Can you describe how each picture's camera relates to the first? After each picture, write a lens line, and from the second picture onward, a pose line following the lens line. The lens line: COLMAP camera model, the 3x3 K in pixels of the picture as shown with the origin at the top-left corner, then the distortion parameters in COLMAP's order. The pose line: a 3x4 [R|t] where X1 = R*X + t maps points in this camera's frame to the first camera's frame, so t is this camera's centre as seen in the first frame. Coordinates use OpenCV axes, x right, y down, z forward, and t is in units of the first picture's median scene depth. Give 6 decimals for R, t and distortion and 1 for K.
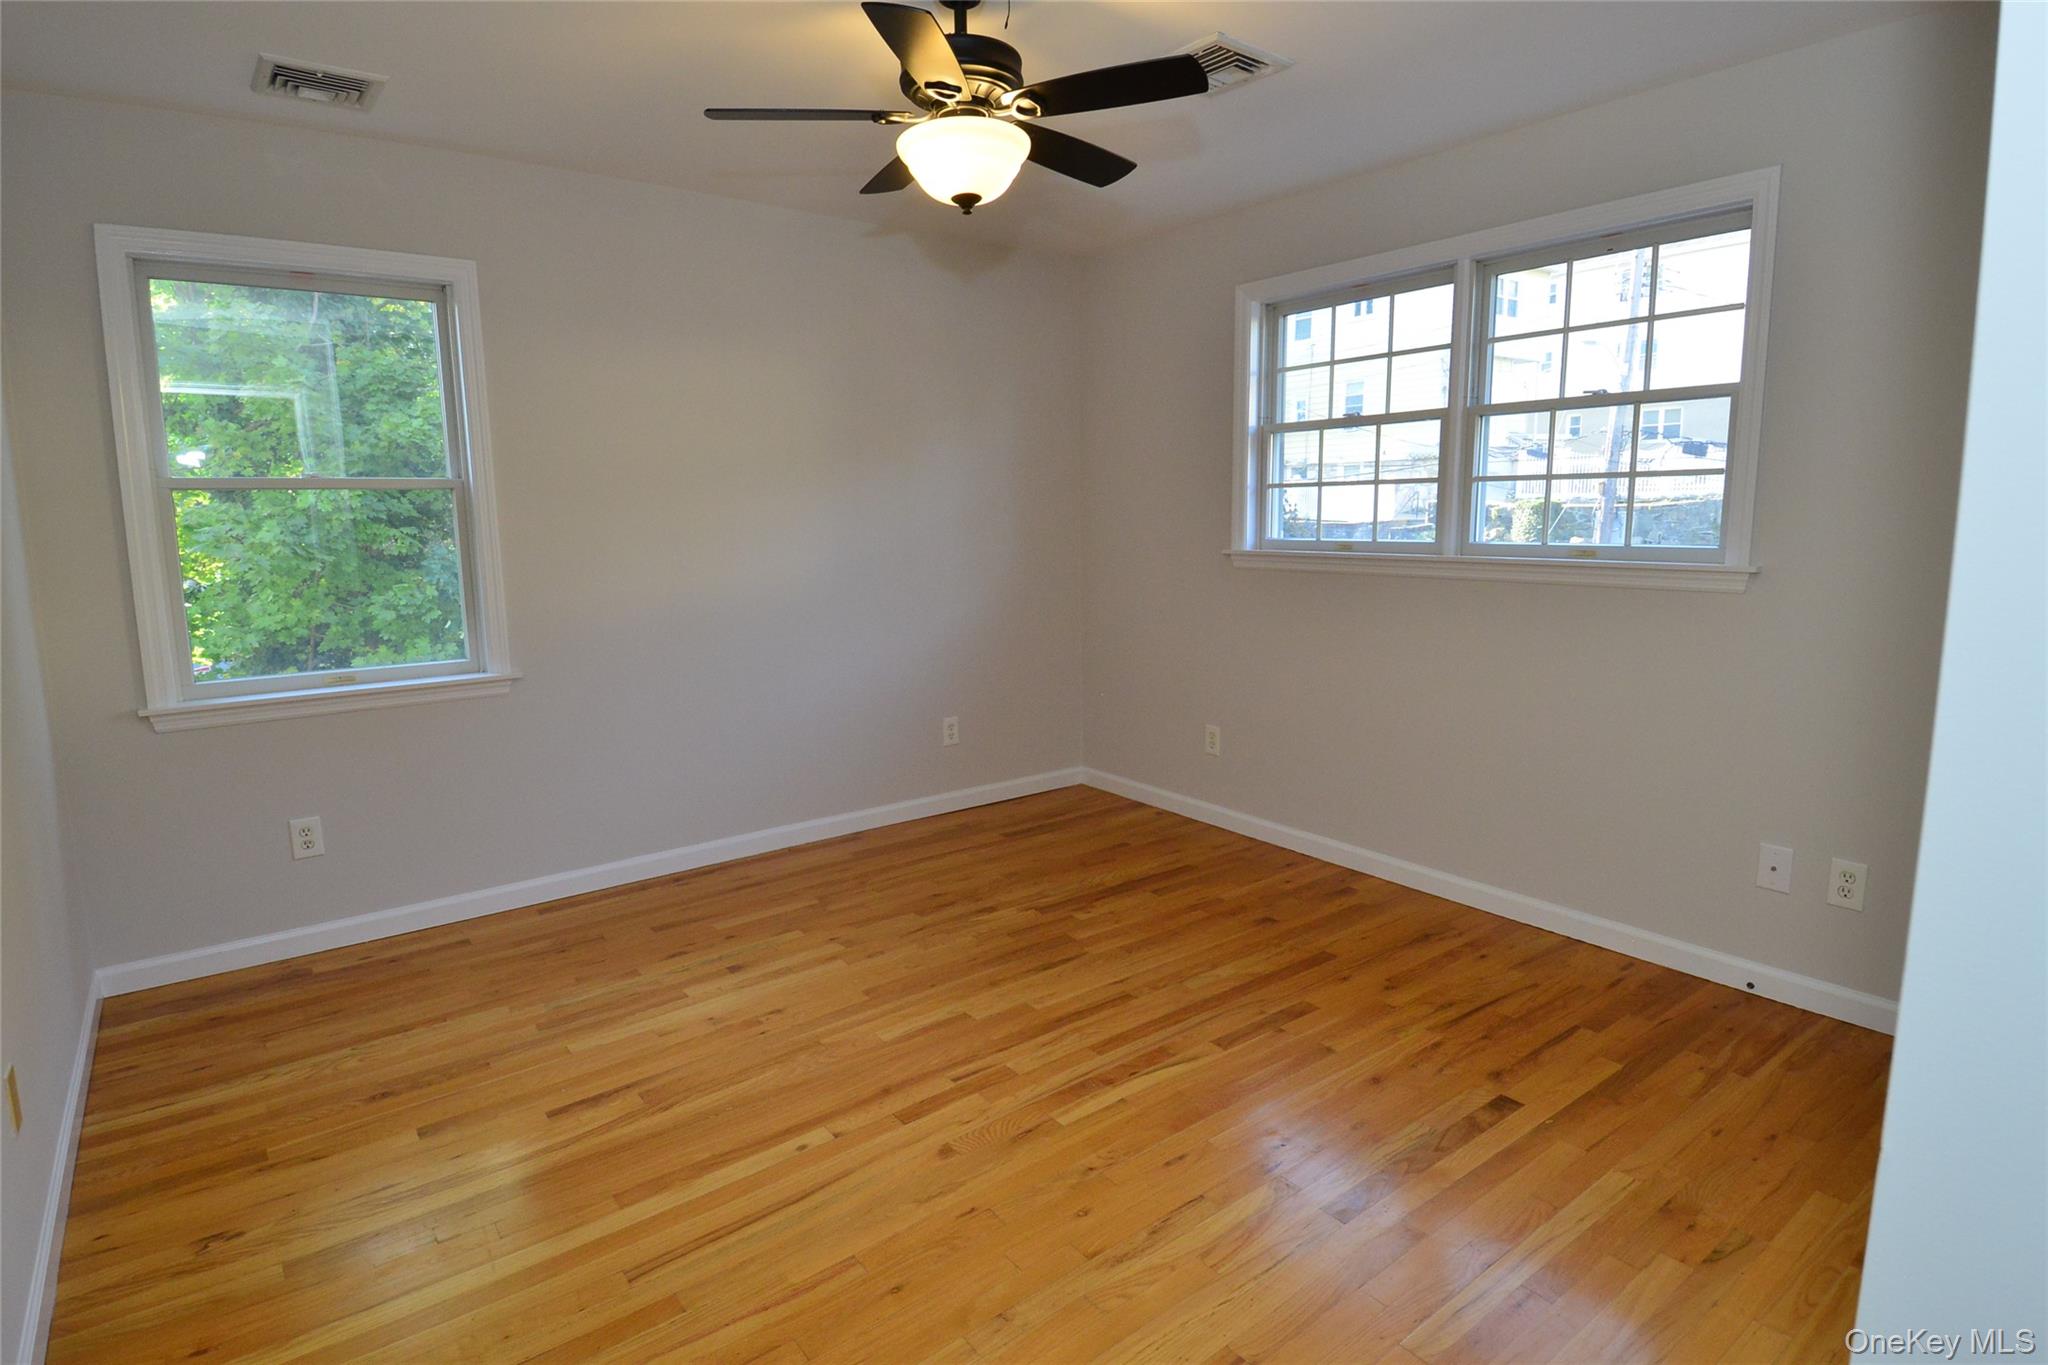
lens RADIAL K [[1058.9, 0, 1034.7], [0, 1058.9, 673.8], [0, 0, 1]] dist [0.031859, -0.038446]
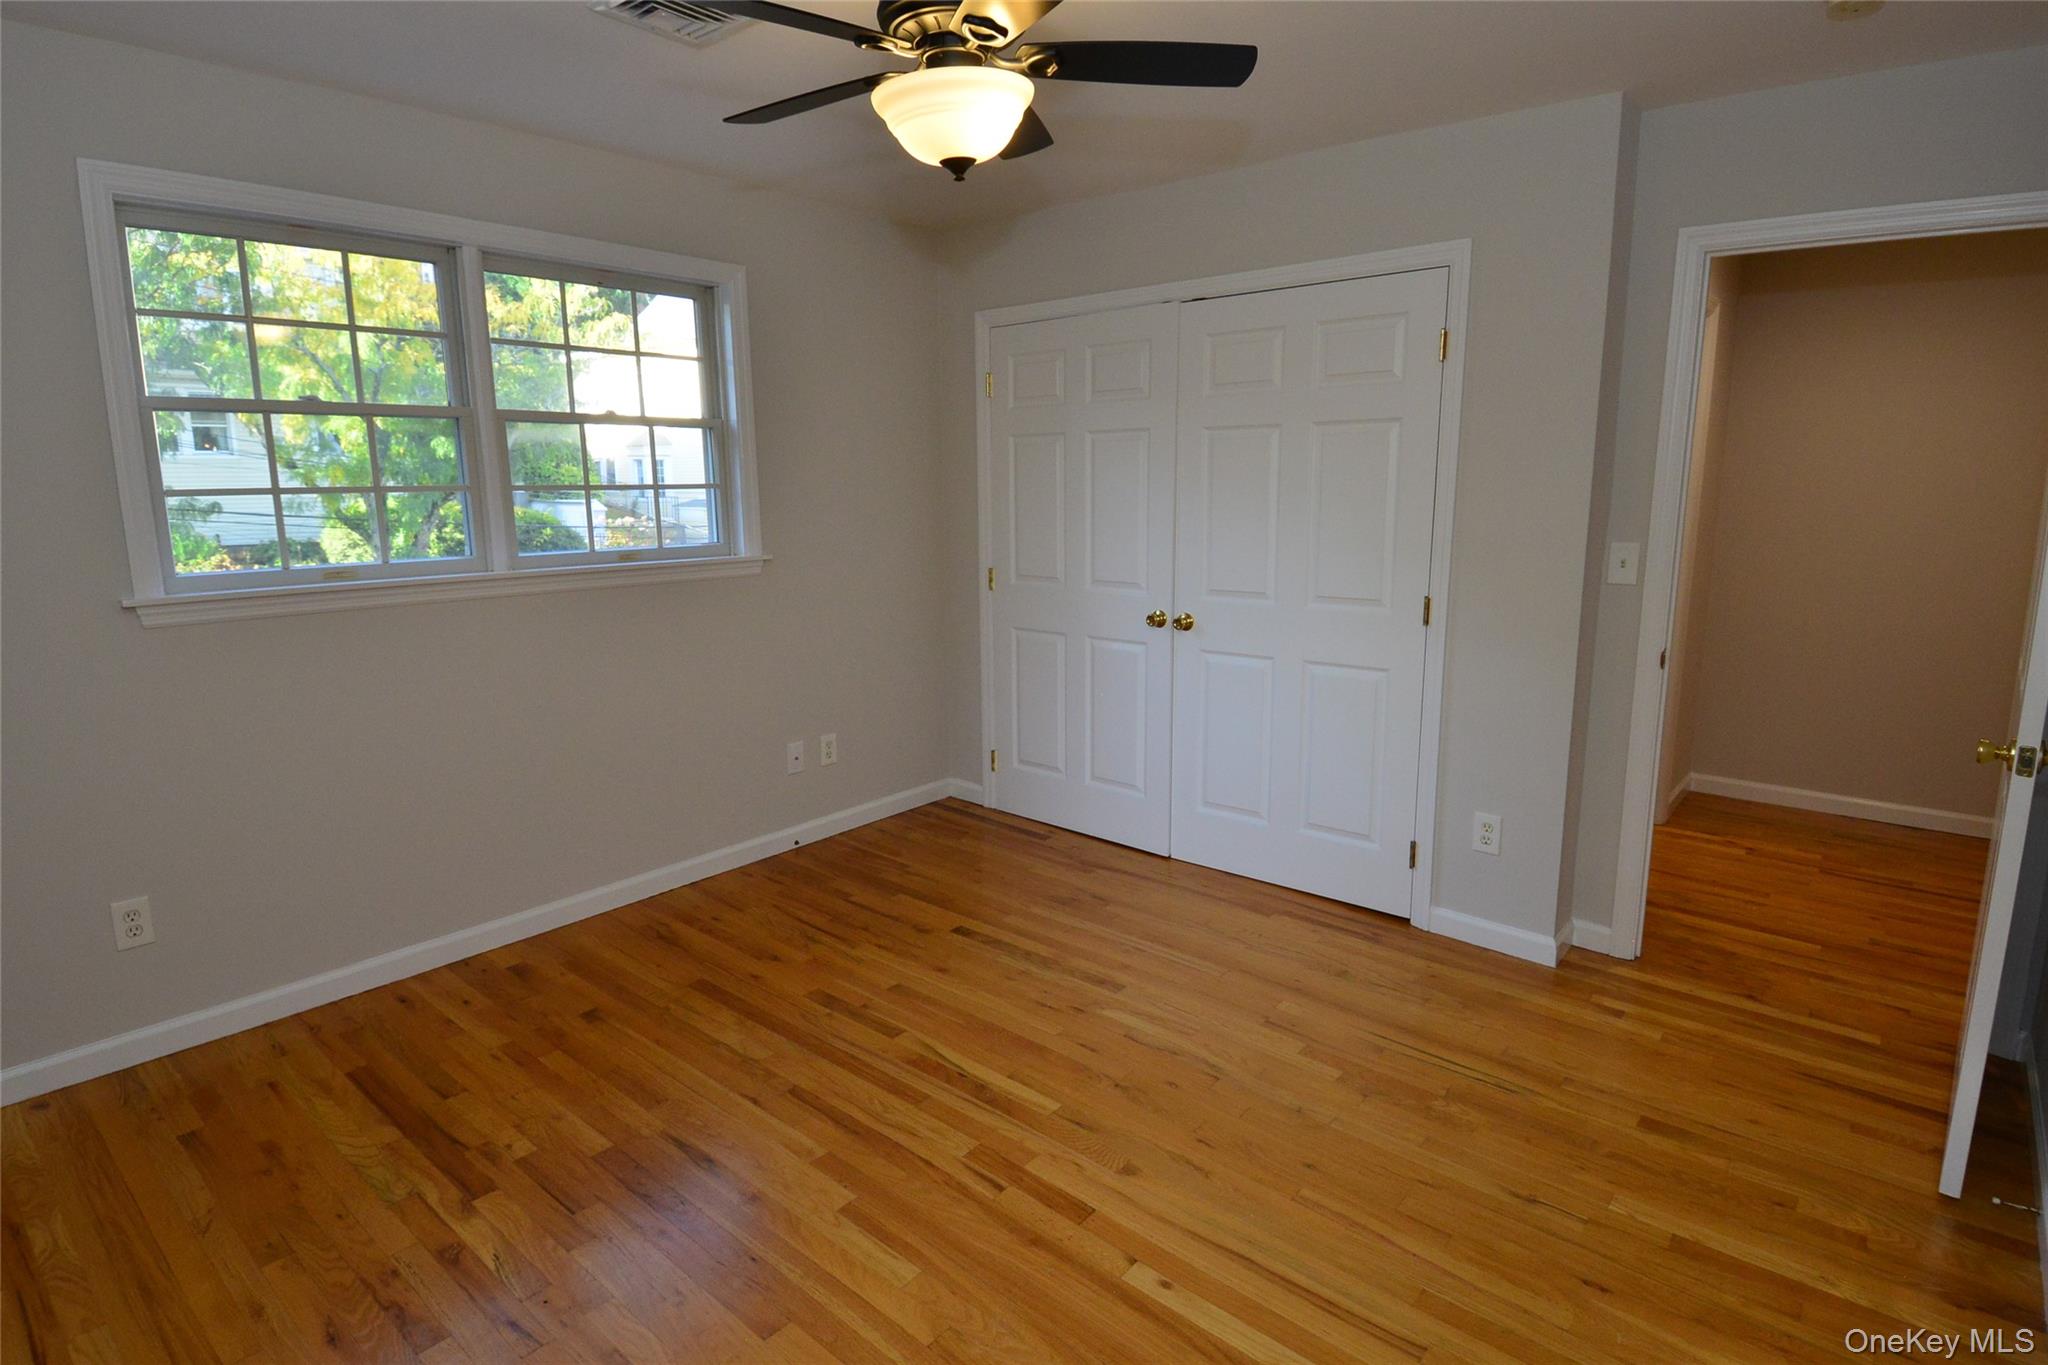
lens RADIAL K [[1058.9, 0, 1037.1], [0, 1058.9, 676.6], [0, 0, 1]] dist [0.031859, -0.038446]
pose [[-0.219760, -0.172367, 0.960206, -0.720861], [0.161291, 0.964302, 0.210017, -0.166232], [-0.962128, 0.201026, -0.184114, 0.902782]]
